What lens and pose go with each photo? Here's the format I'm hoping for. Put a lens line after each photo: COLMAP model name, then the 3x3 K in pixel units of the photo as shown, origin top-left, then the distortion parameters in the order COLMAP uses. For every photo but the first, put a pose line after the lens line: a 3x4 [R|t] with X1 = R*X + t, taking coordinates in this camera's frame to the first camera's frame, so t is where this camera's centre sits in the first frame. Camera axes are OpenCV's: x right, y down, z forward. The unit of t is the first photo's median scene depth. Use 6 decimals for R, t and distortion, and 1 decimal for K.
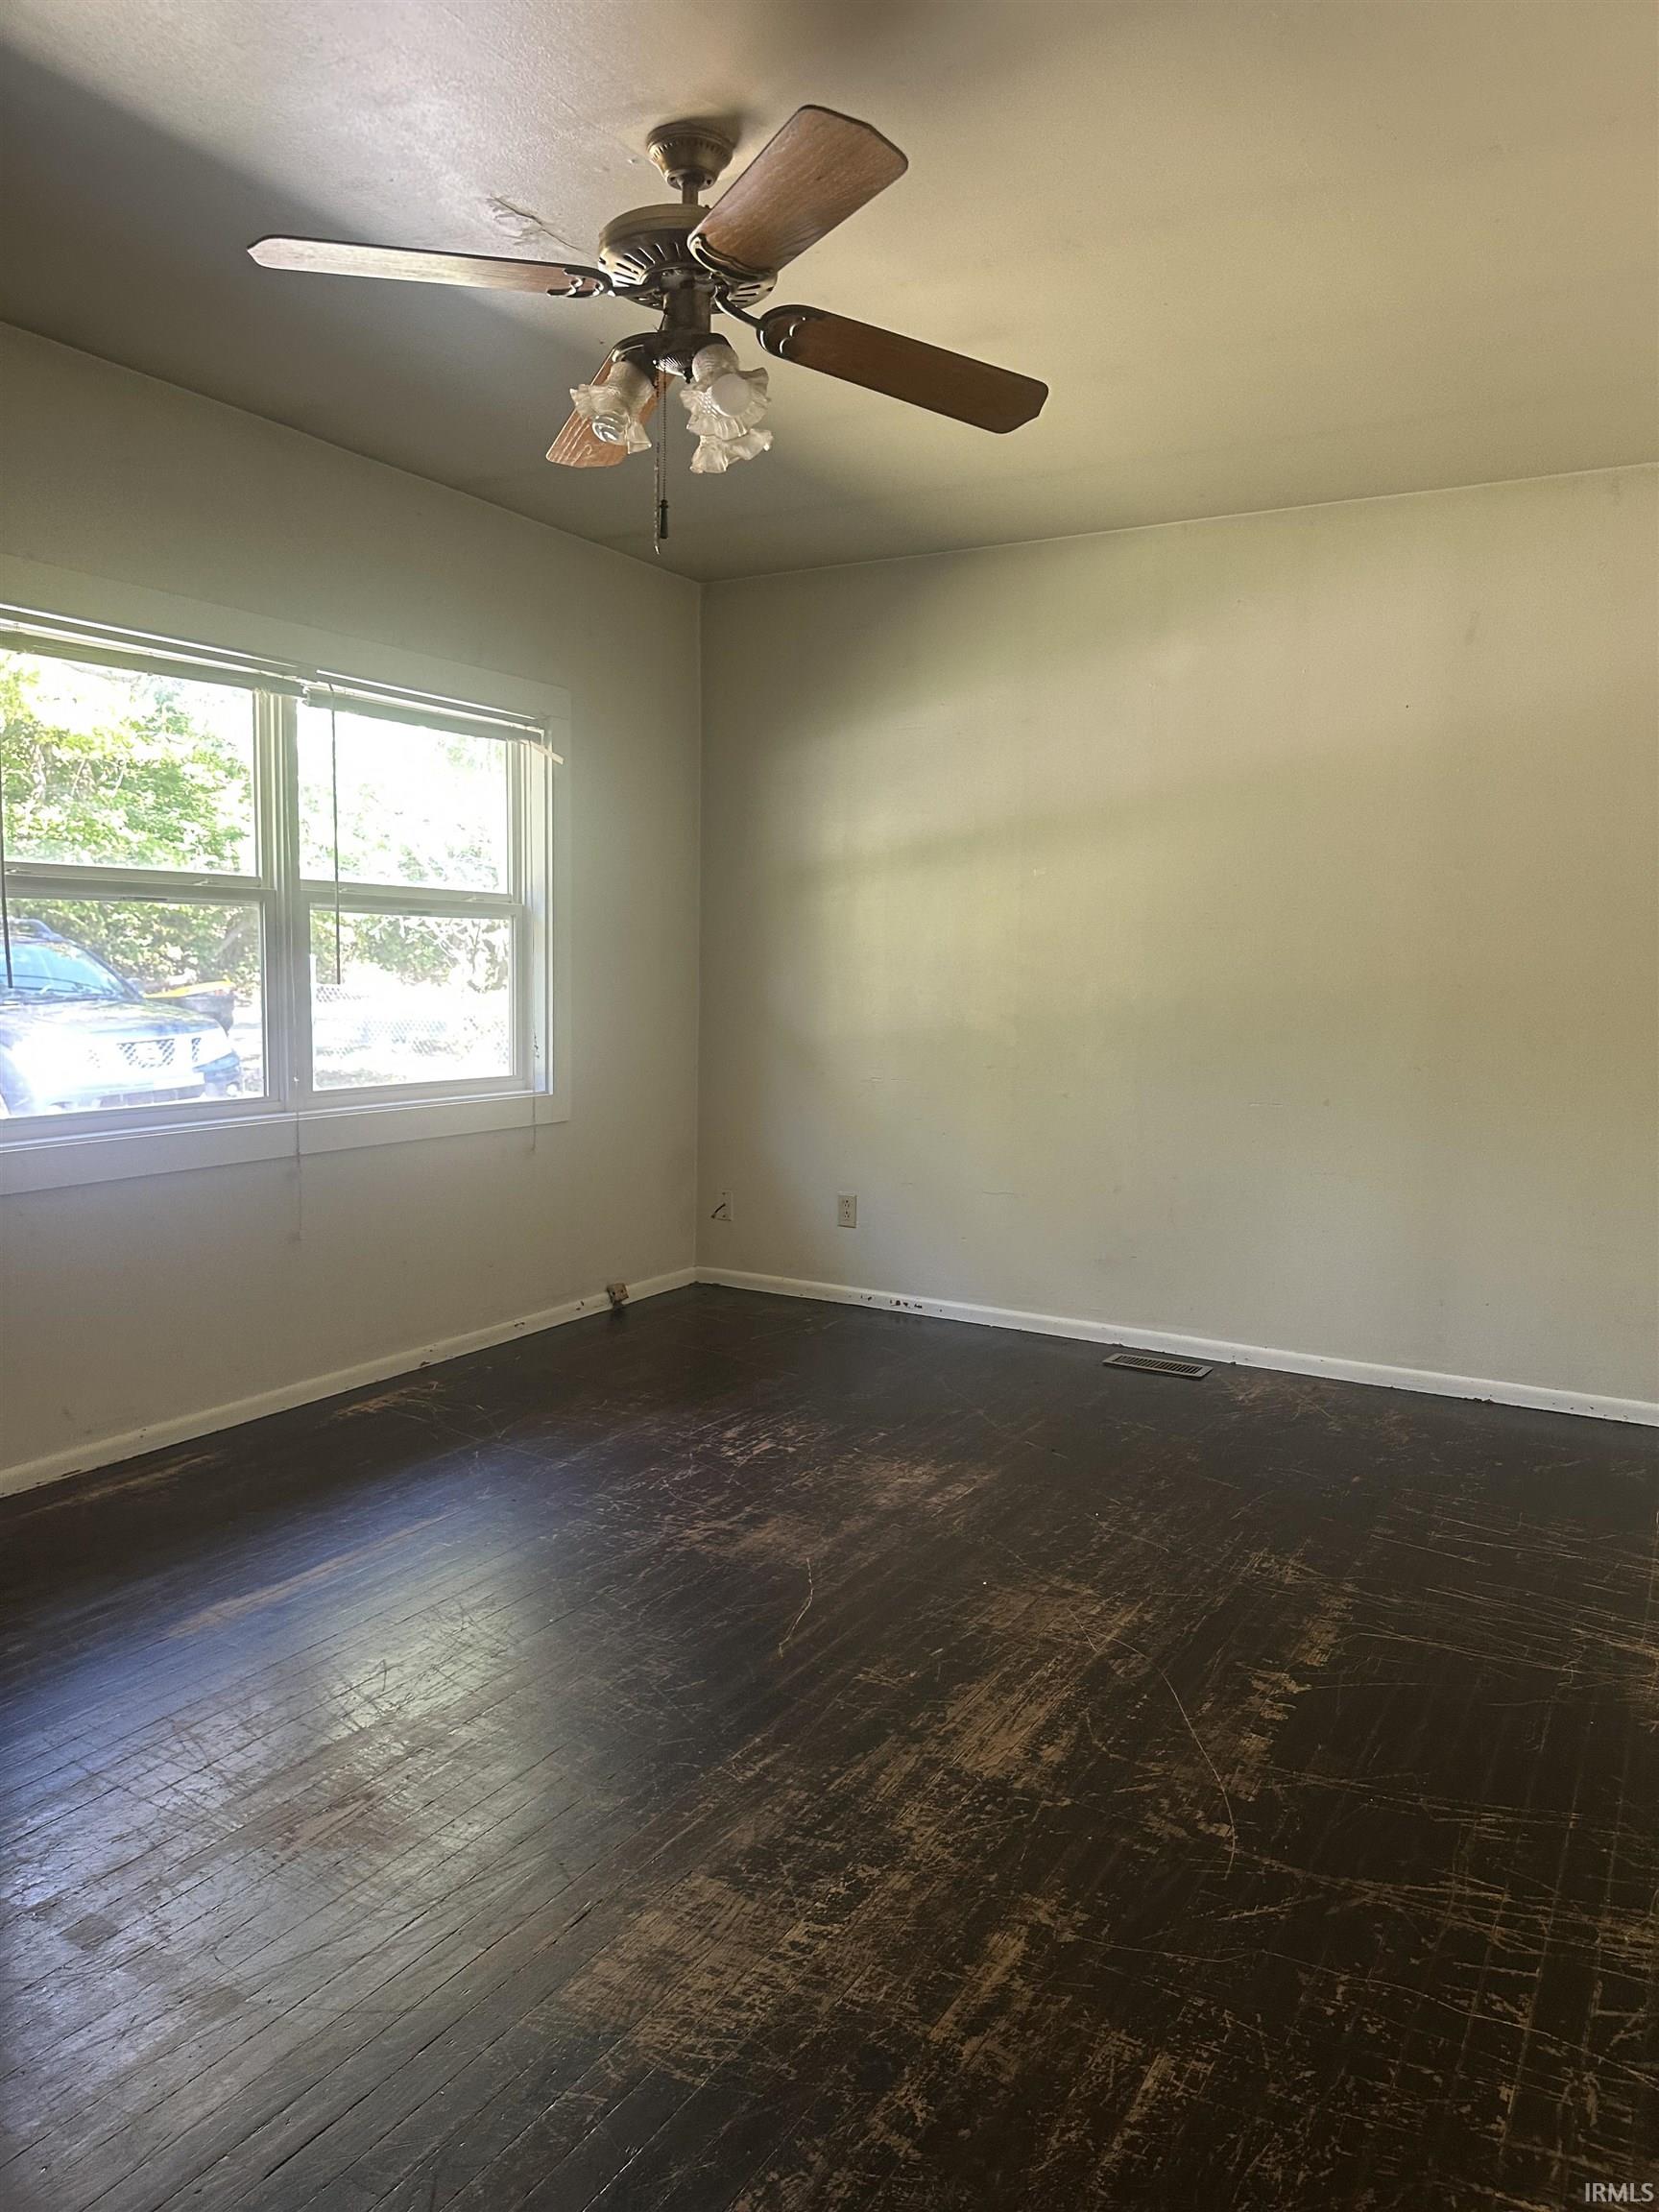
lens RADIAL K [[1552.9, 0, 845.0], [0, 1552.9, 1112.5], [0, 0, 1]] dist [0.062401, -0.086975]
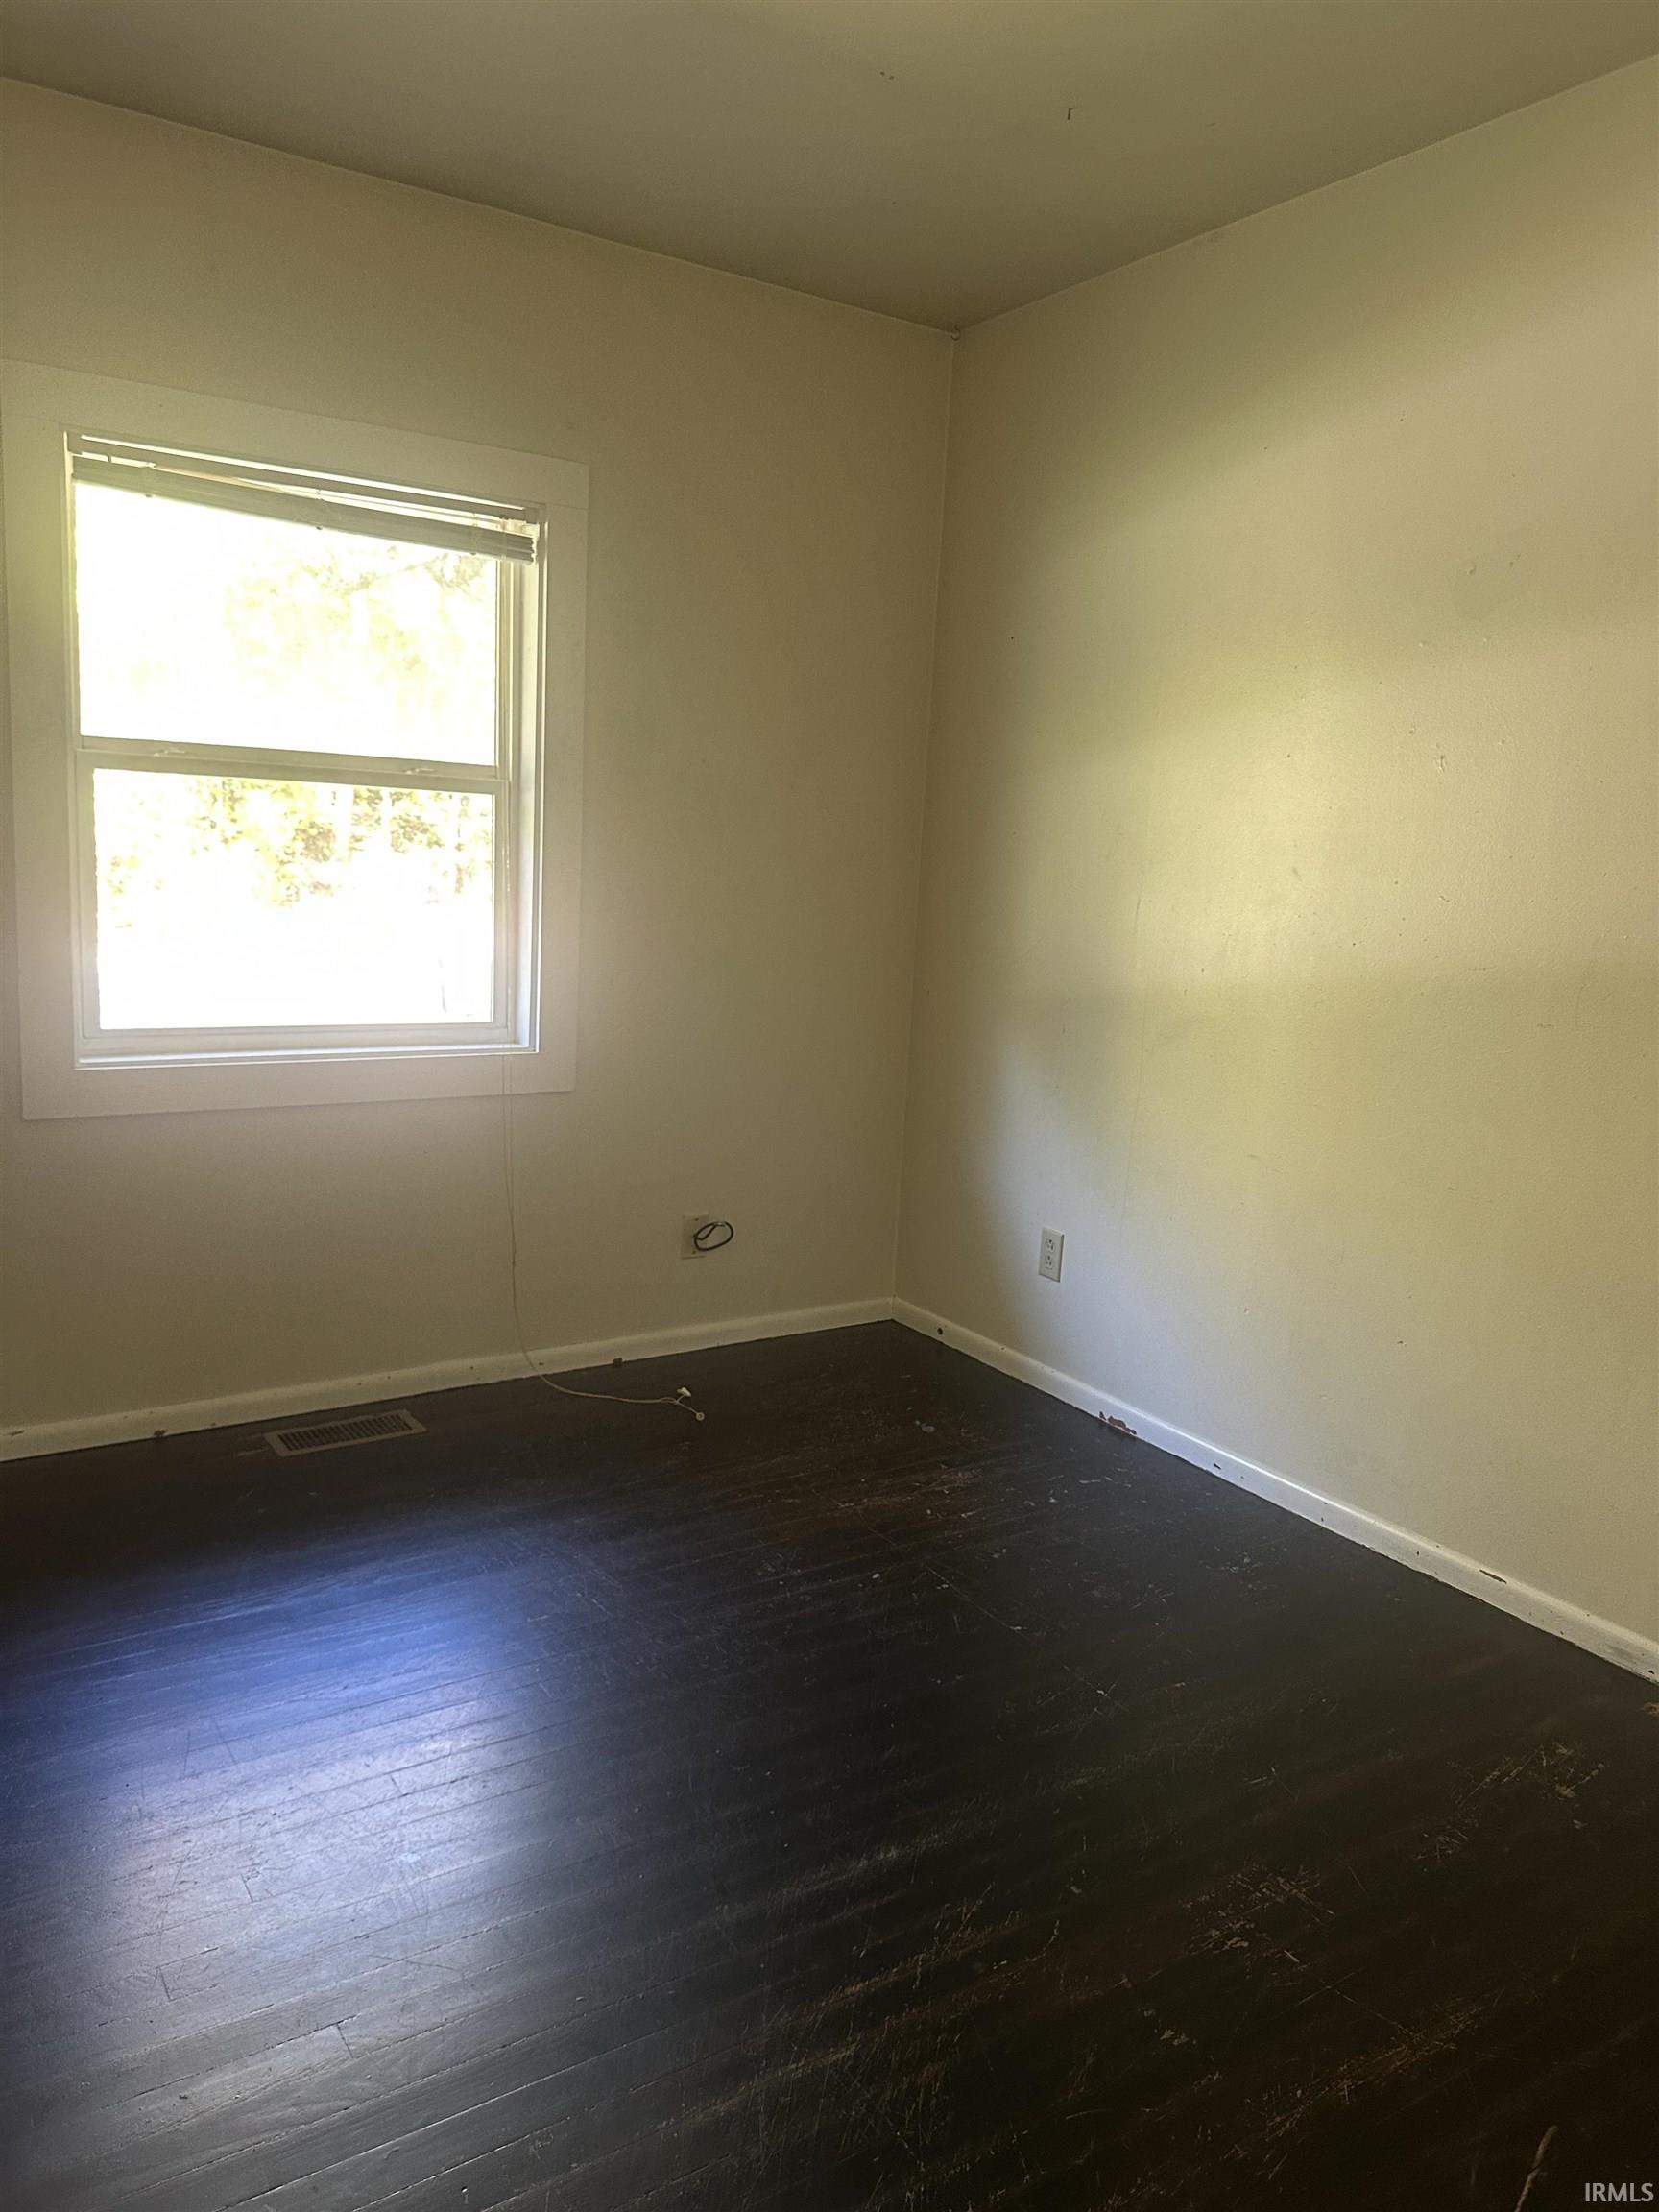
lens RADIAL K [[1552.9, 0, 812.3], [0, 1552.9, 1094.5], [0, 0, 1]] dist [0.062401, -0.086975]
pose [[0.889074, 0.090730, -0.448683, 0.214154], [-0.075827, 0.995810, 0.051113, -0.033766], [0.451440, -0.011421, 0.892228, 0.371674]]
